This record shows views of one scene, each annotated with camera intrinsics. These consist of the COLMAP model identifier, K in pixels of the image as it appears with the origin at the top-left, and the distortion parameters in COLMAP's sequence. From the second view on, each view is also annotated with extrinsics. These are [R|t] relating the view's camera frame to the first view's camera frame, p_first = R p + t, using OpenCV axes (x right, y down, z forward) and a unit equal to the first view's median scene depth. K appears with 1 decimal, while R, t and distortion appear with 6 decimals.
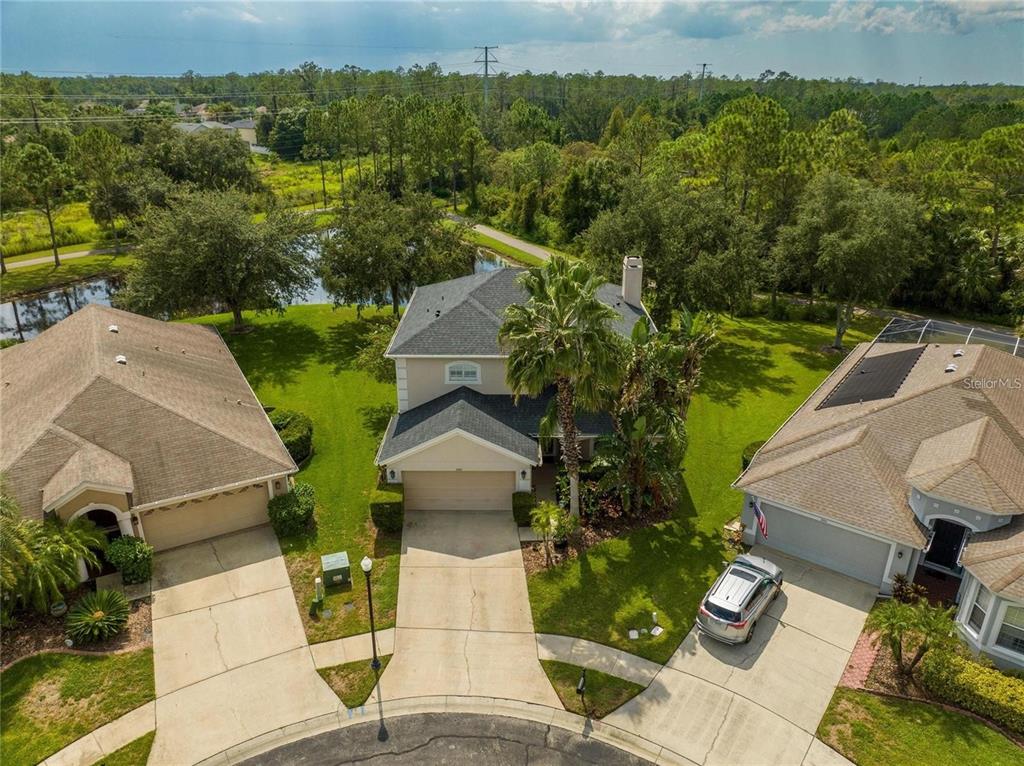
lens RADIAL K [[726.9, 0, 516.0], [0, 726.9, 383.1], [0, 0, 1]] dist [-0.062462, 0.035006]
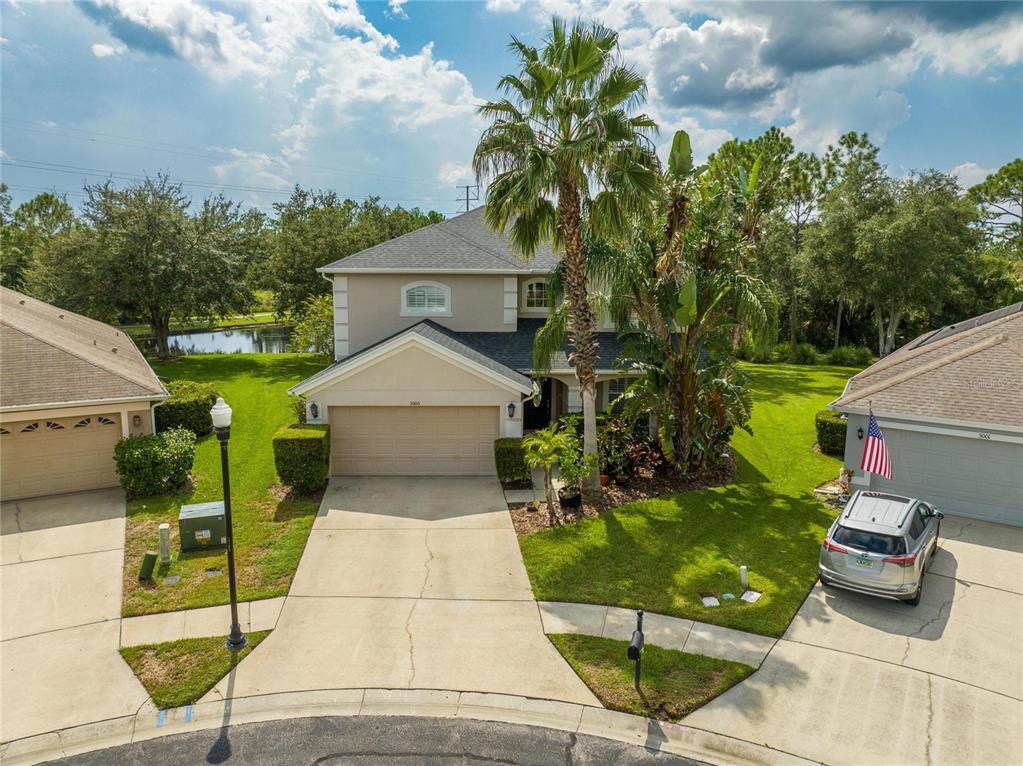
lens RADIAL K [[726.2, 0, 515.5], [0, 726.2, 383.1], [0, 0, 1]] dist [-0.062462, 0.035006]
pose [[0.999663, -0.002843, 0.025812, -0.003571], [0.008752, 0.972717, -0.231829, 0.309151], [-0.024448, 0.231977, 0.972414, 0.414555]]
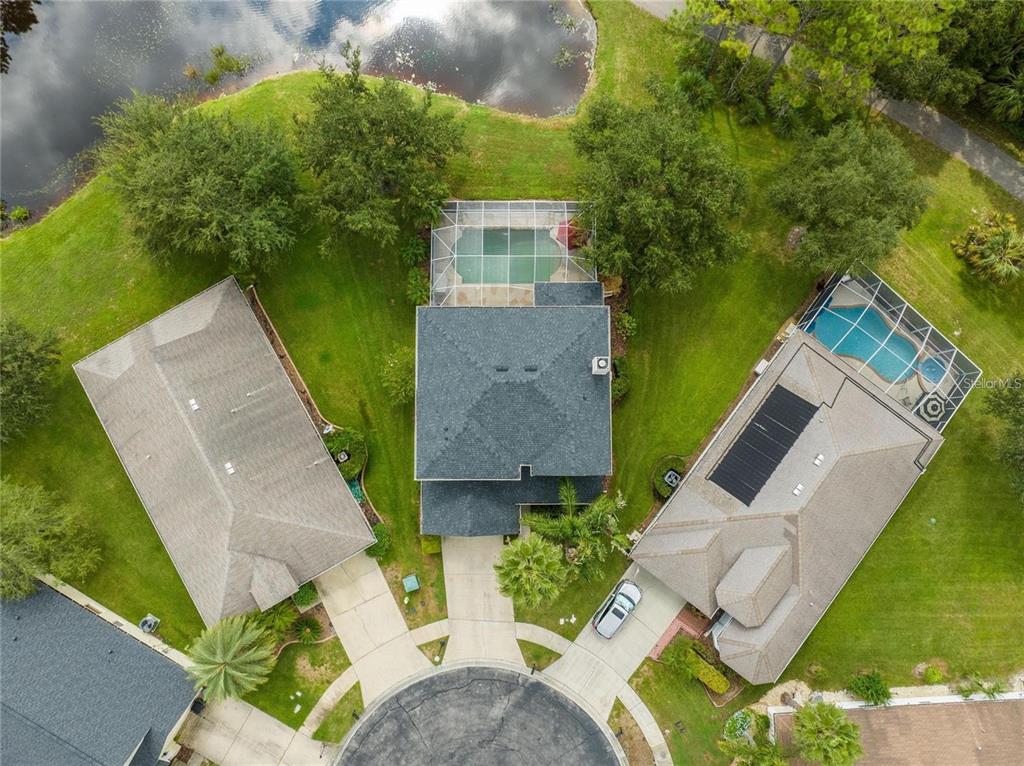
lens RADIAL K [[726.9, 0, 516.0], [0, 726.9, 383.1], [0, 0, 1]] dist [-0.062462, 0.035006]
pose [[0.999994, 0.001161, 0.003319, 0.021414], [-0.003474, 0.471022, 0.882114, -1.825183], [-0.000539, -0.882120, 0.471024, 0.618109]]
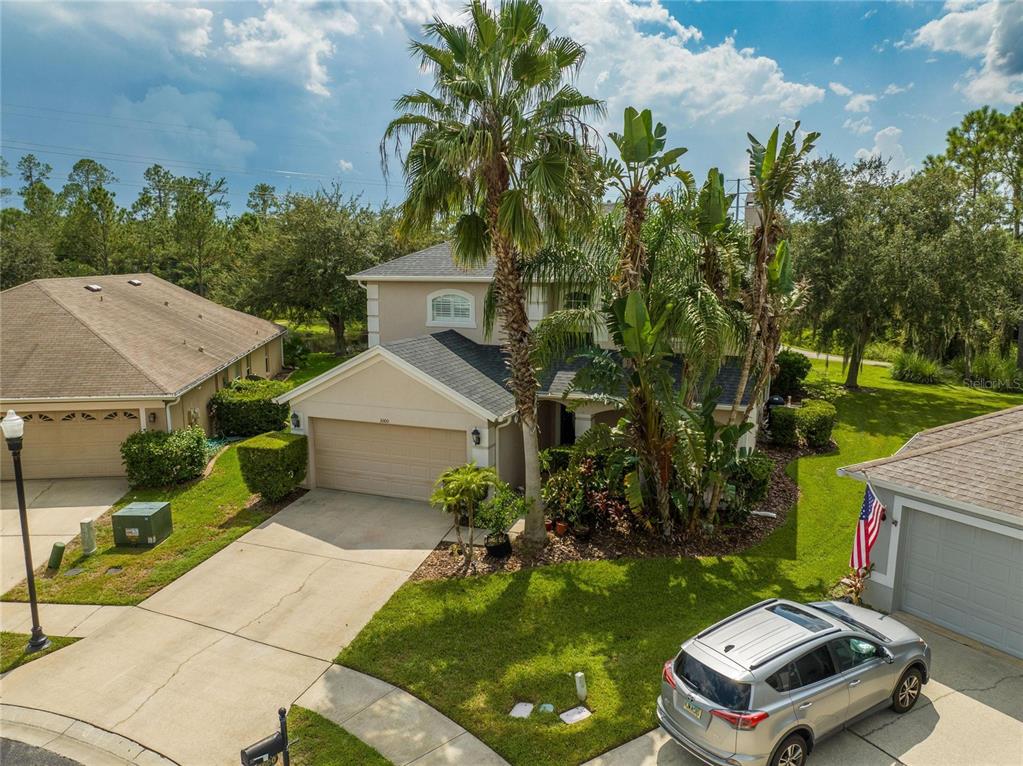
lens RADIAL K [[738.9, 0, 511.5], [0, 738.9, 383.0], [0, 0, 1]] dist [-0.064692, 0.043261]
pose [[0.929957, 0.054697, -0.363576, 0.307078], [-0.137700, 0.968713, -0.206477, 0.246148], [0.340908, 0.242079, 0.908394, 0.539812]]
